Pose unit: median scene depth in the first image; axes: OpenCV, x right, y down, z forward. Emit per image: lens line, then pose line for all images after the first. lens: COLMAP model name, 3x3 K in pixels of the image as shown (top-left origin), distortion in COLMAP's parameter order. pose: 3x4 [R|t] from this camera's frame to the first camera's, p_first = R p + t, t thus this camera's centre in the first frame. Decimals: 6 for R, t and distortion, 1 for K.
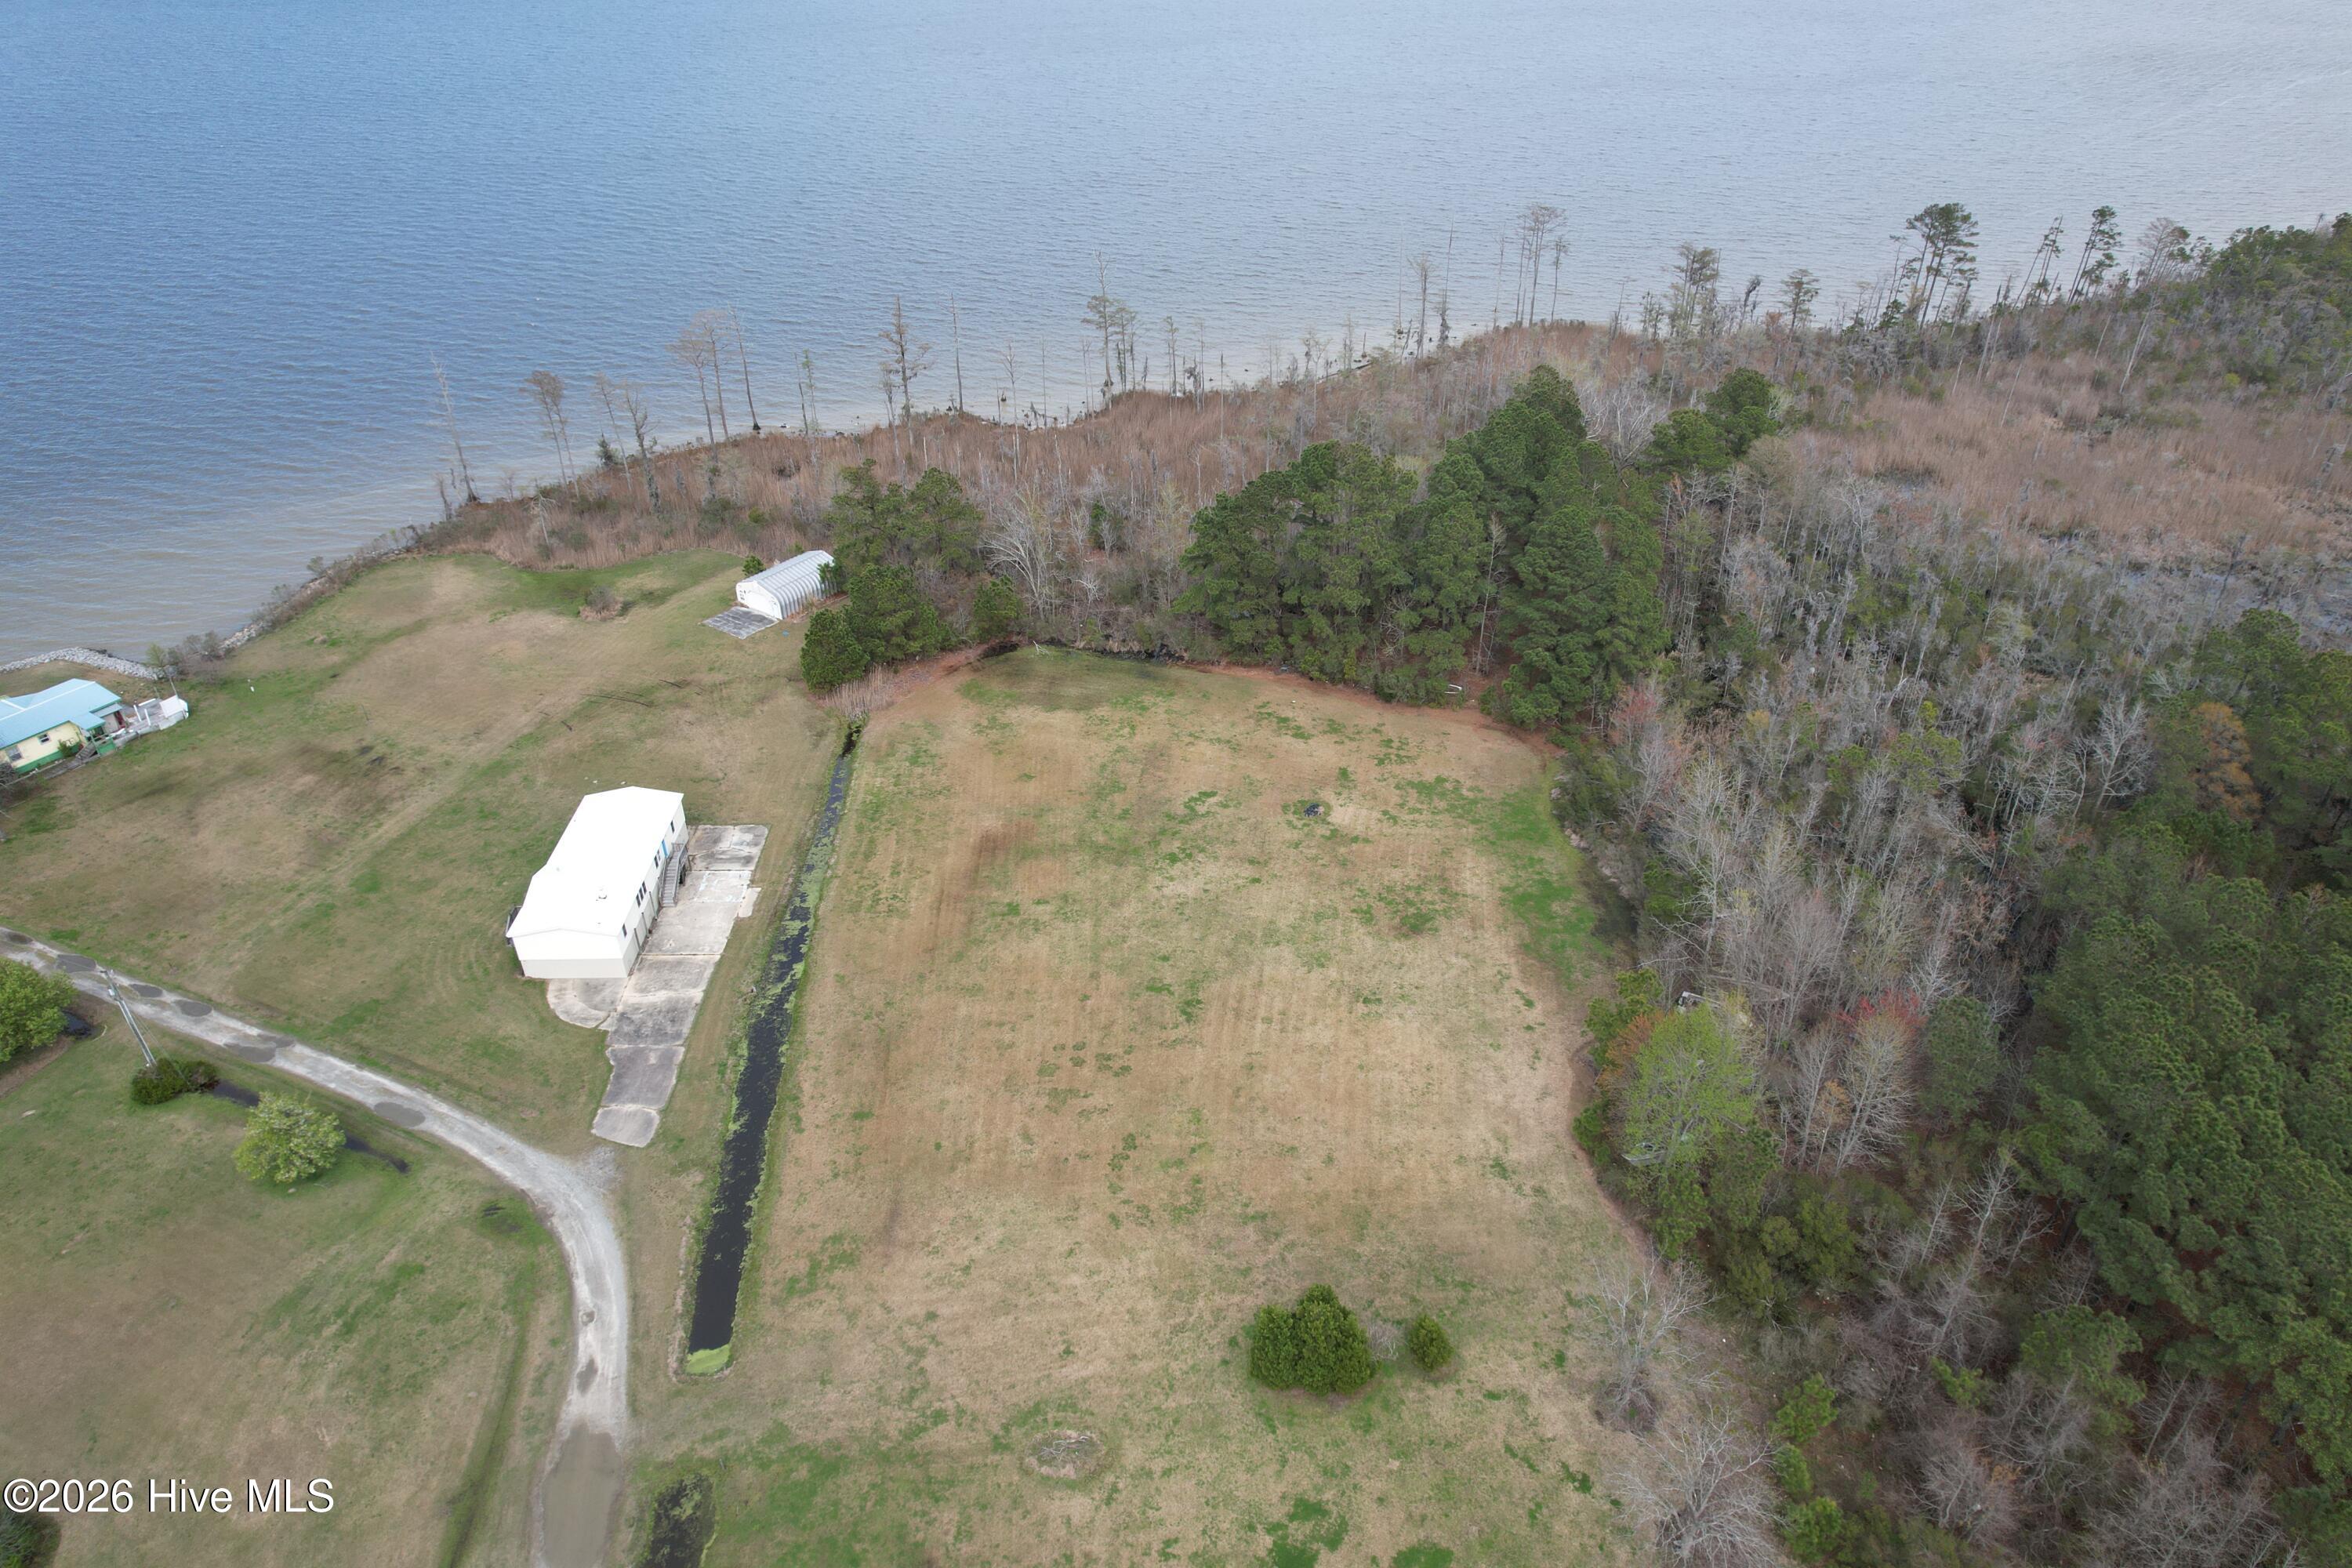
lens RADIAL K [[1491.5, 0, 1184.8], [0, 1491.5, 779.0], [0, 0, 1]] dist [-0.054731, 0.022822]
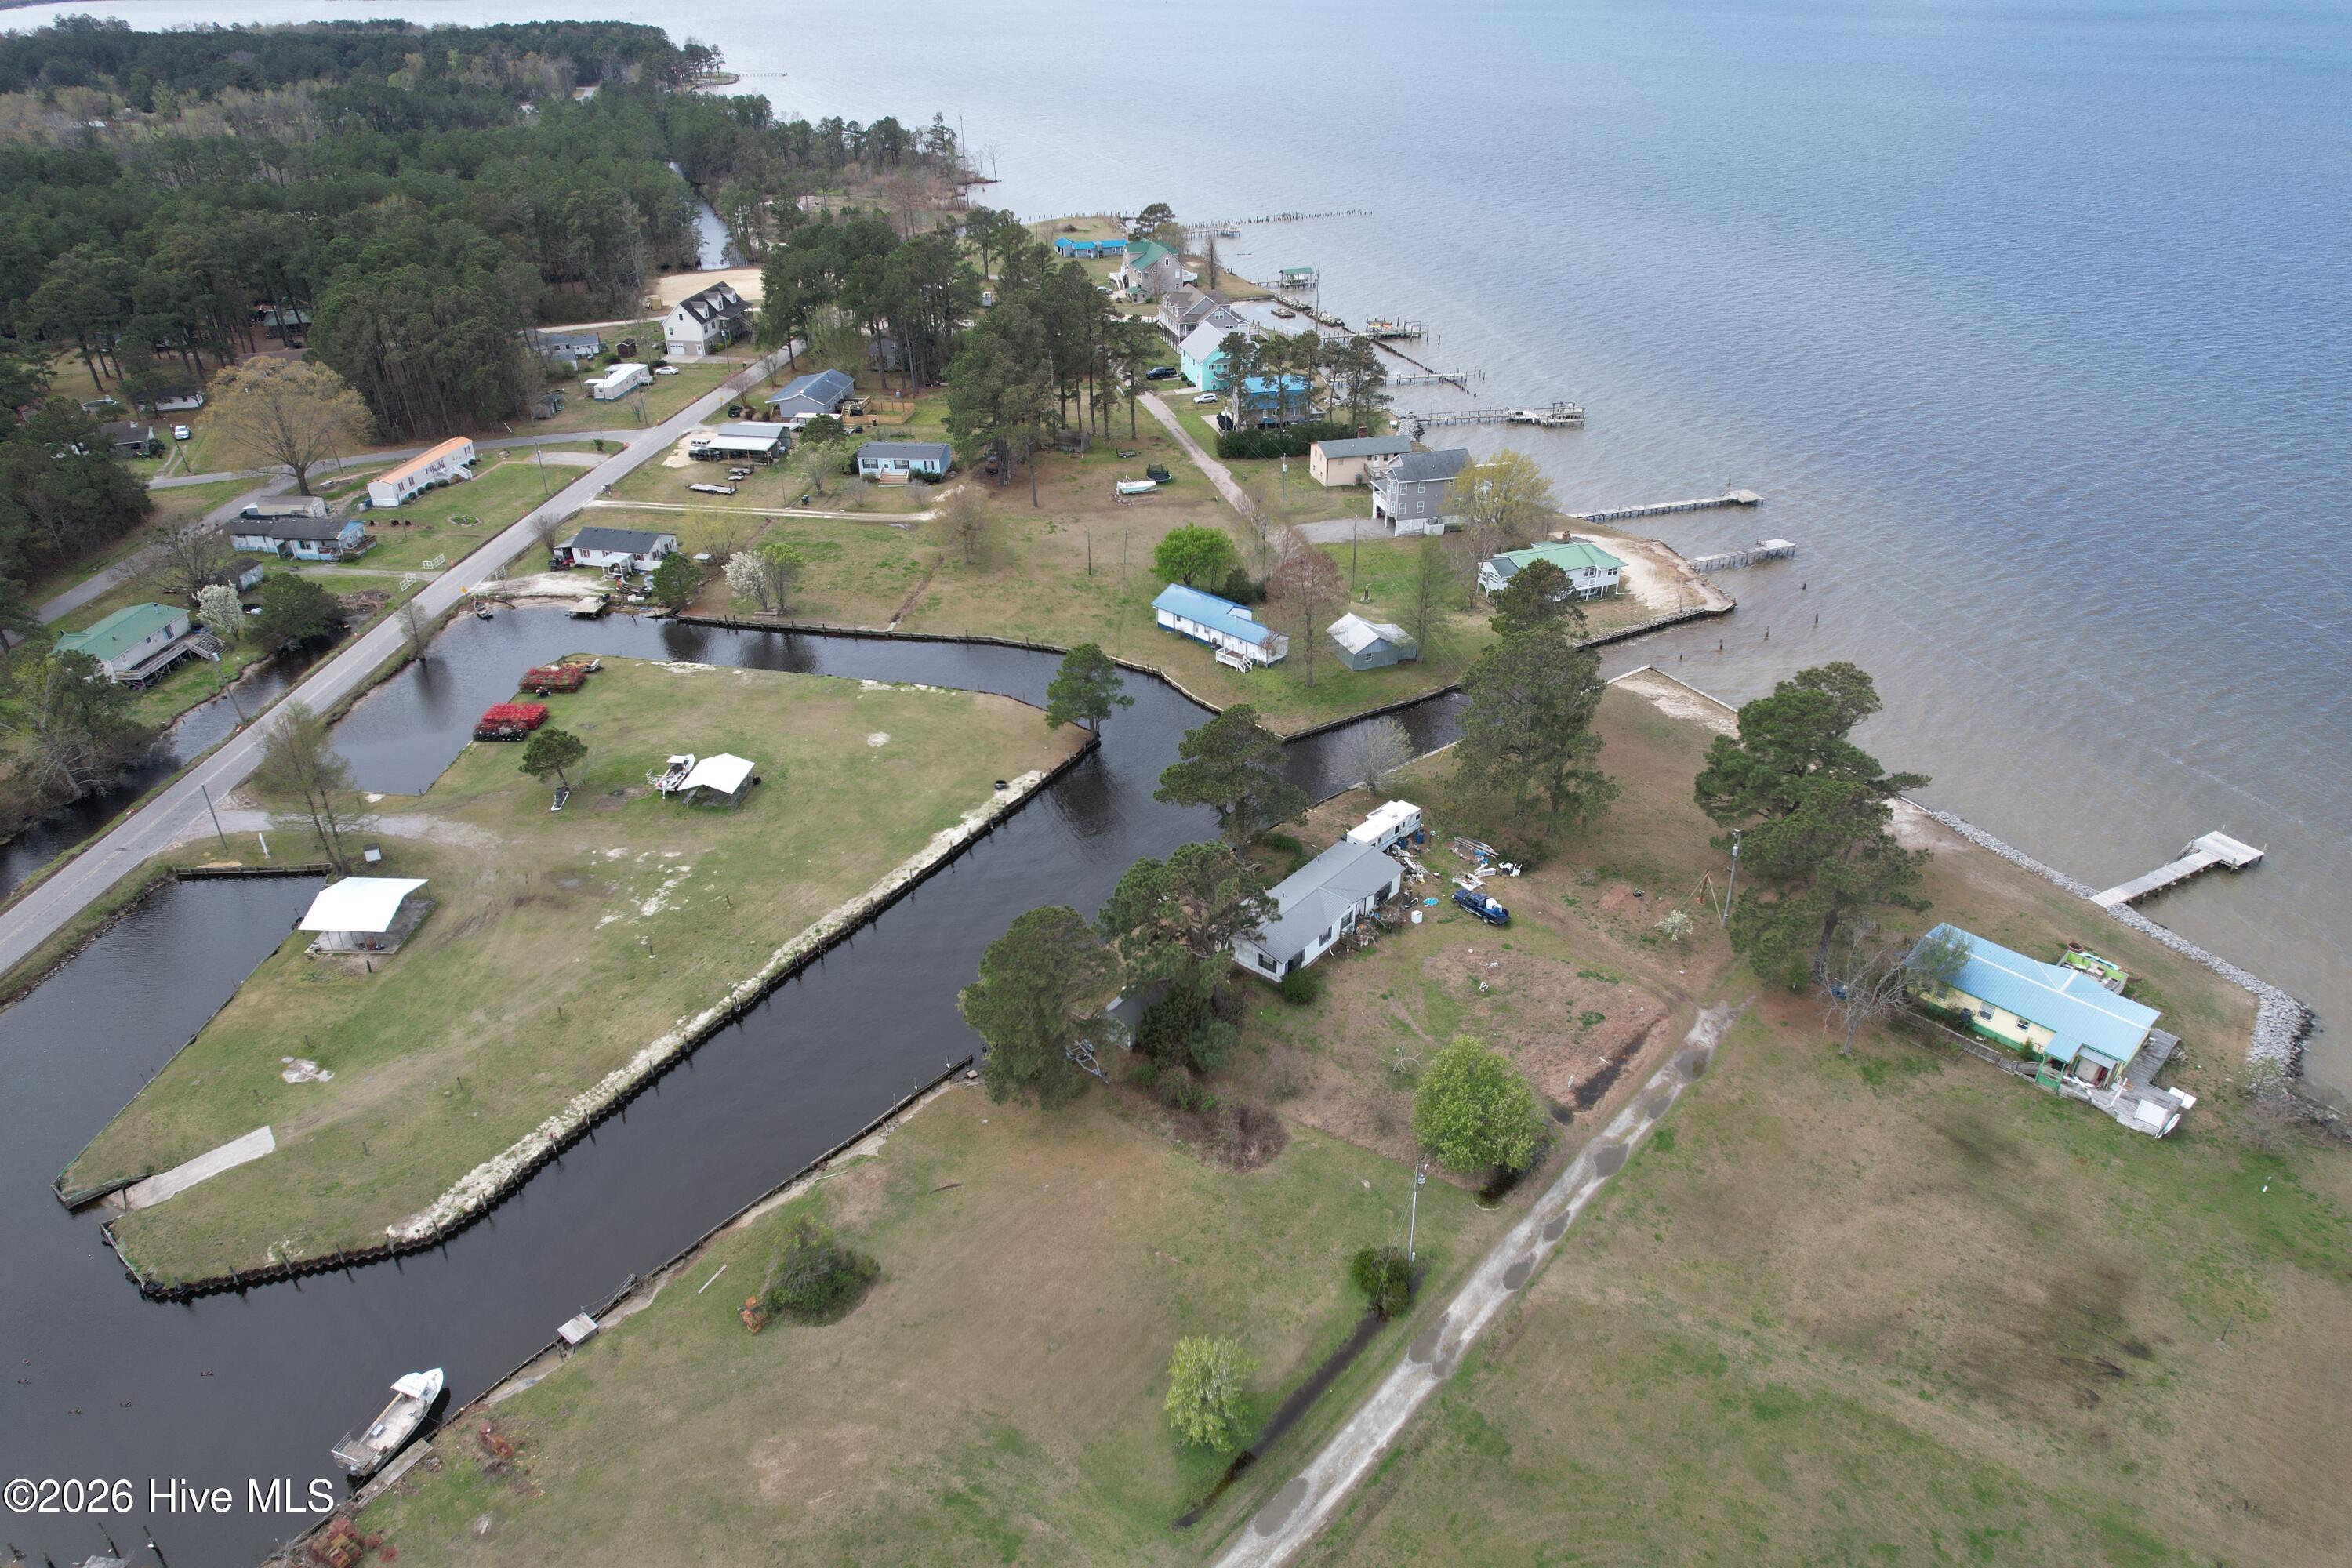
lens RADIAL K [[1491.5, 0, 1176.0], [0, 1491.5, 781.4], [0, 0, 1]] dist [-0.054731, 0.022822]
pose [[-0.279148, 0.459897, -0.842954, -0.021160], [-0.517460, 0.667439, 0.535500, -0.393414], [0.808895, 0.585679, 0.051664, 0.613059]]
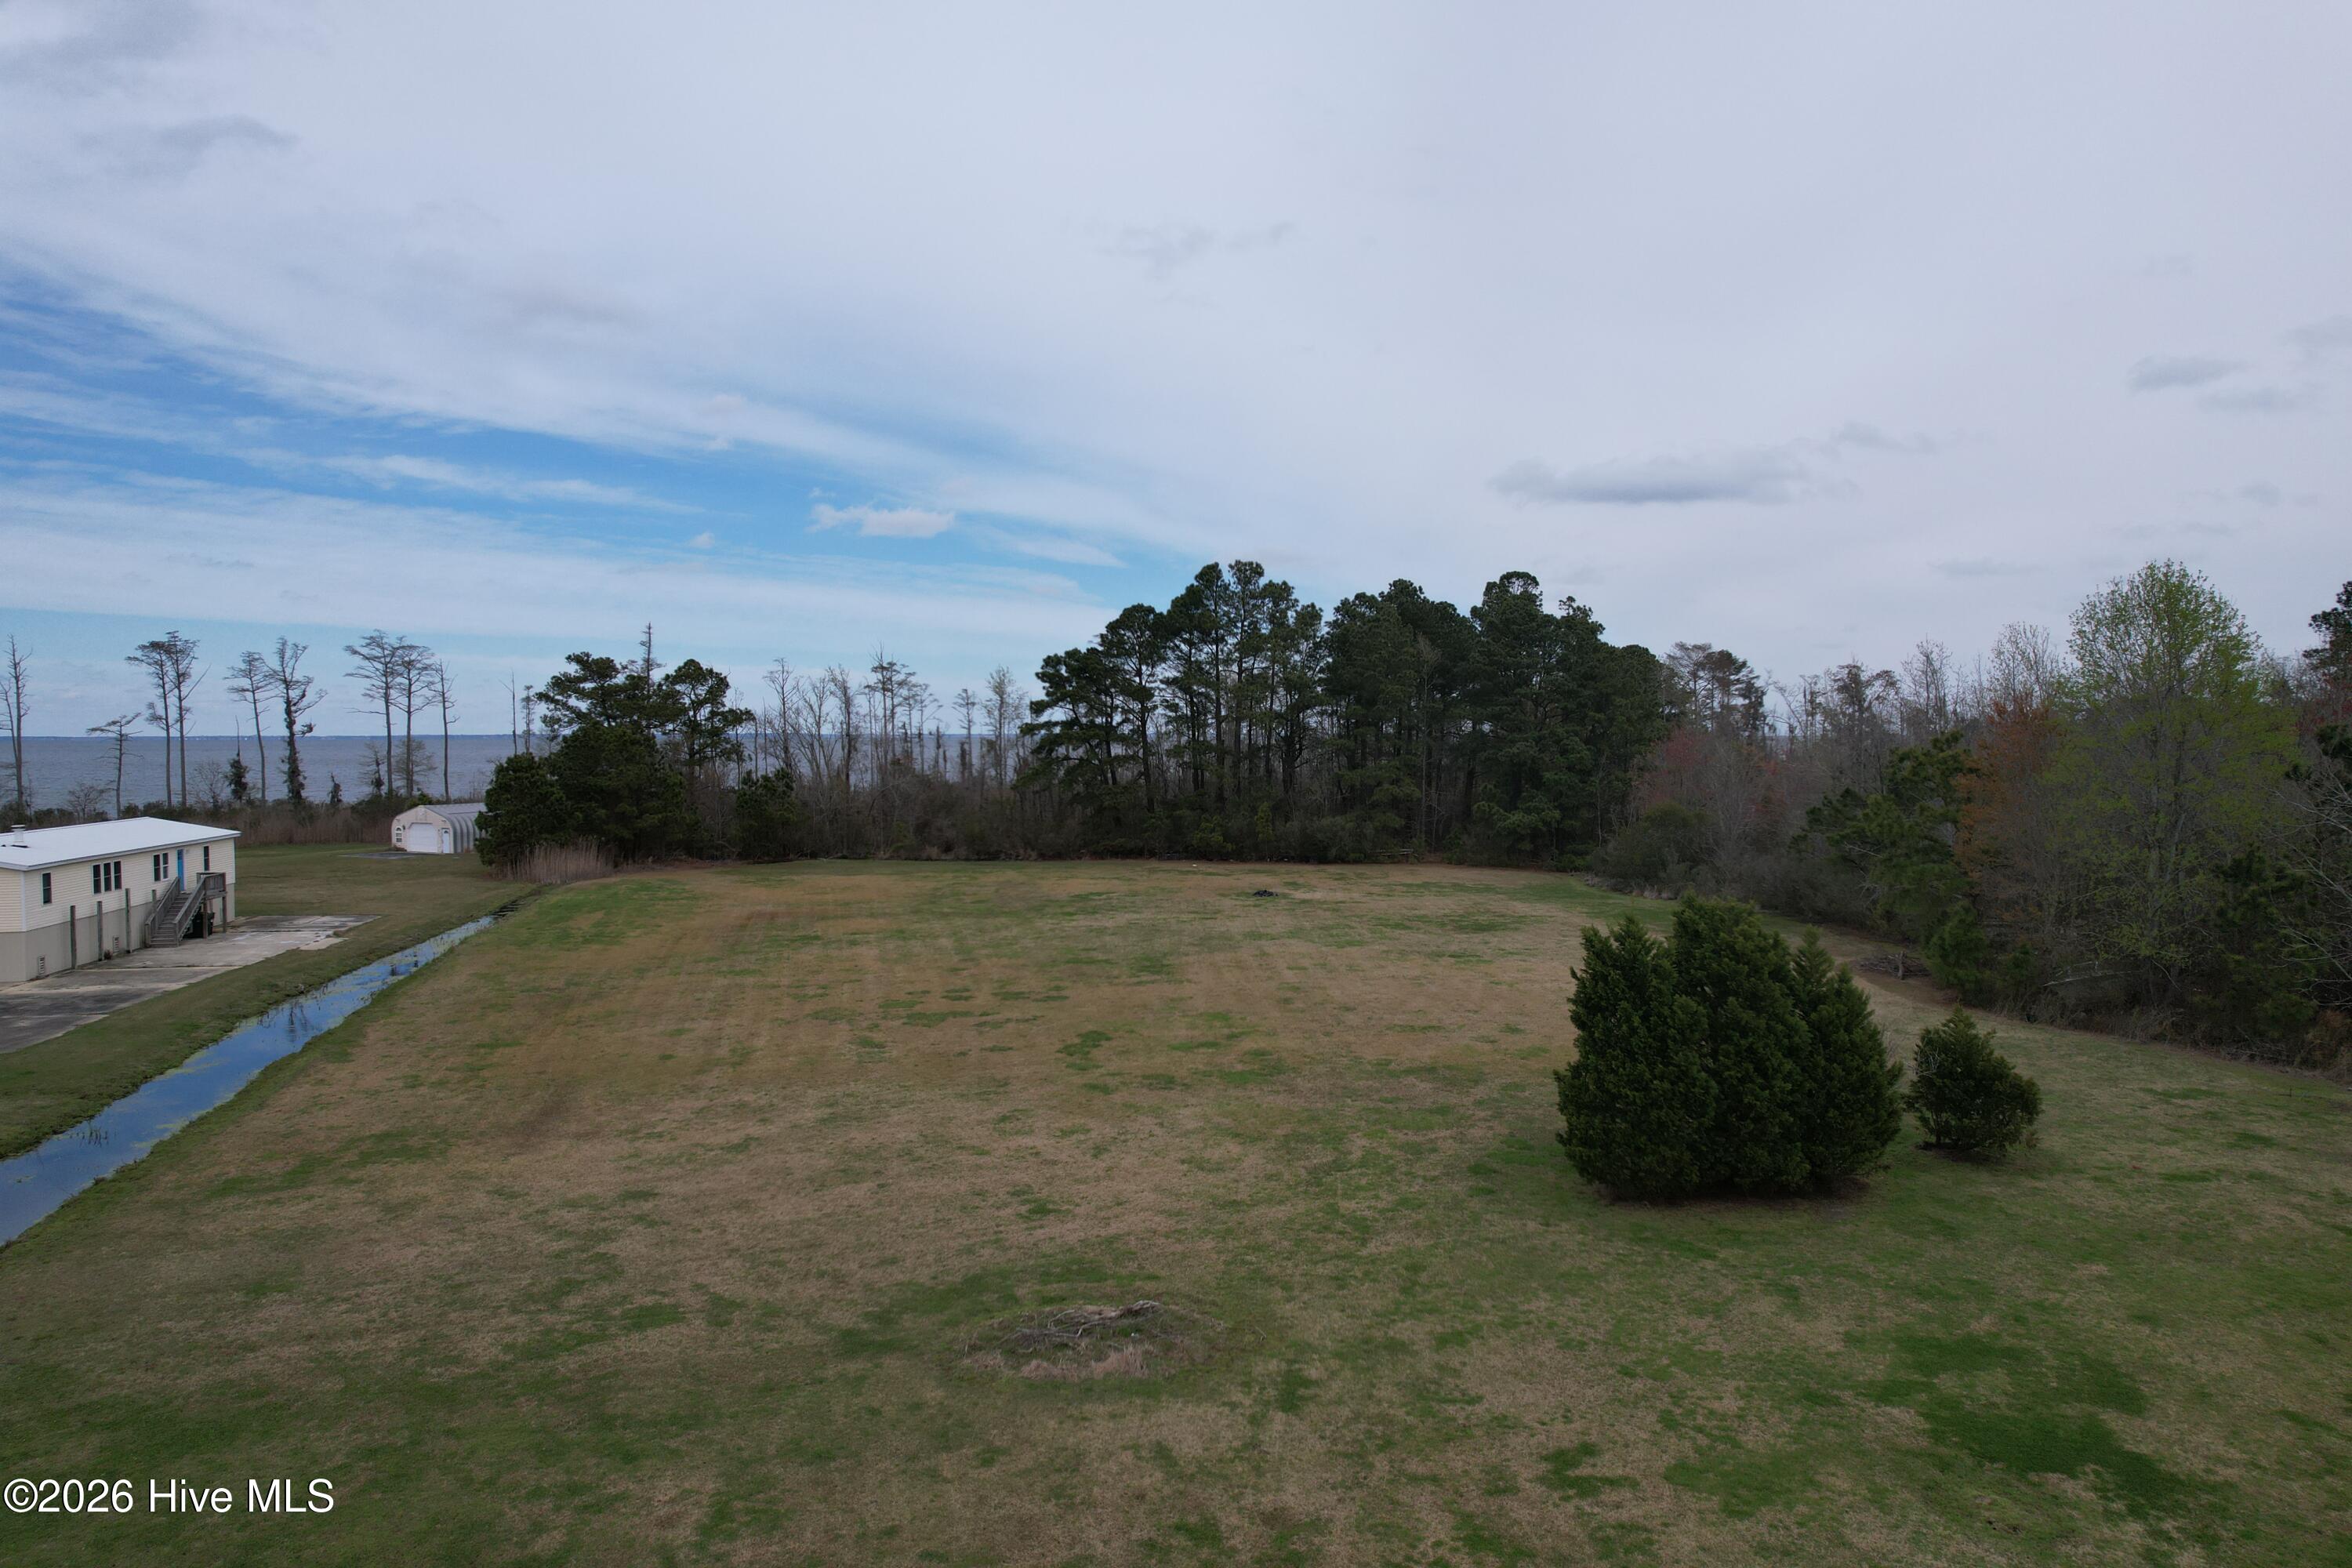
lens RADIAL K [[1491.5, 0, 1179.2], [0, 1491.5, 775.0], [0, 0, 1]] dist [-0.054731, 0.022822]
pose [[0.984349, -0.006174, 0.176119, -0.082502], [0.095901, 0.857216, -0.505949, 0.364812], [-0.147848, 0.514920, 0.844392, 0.493488]]
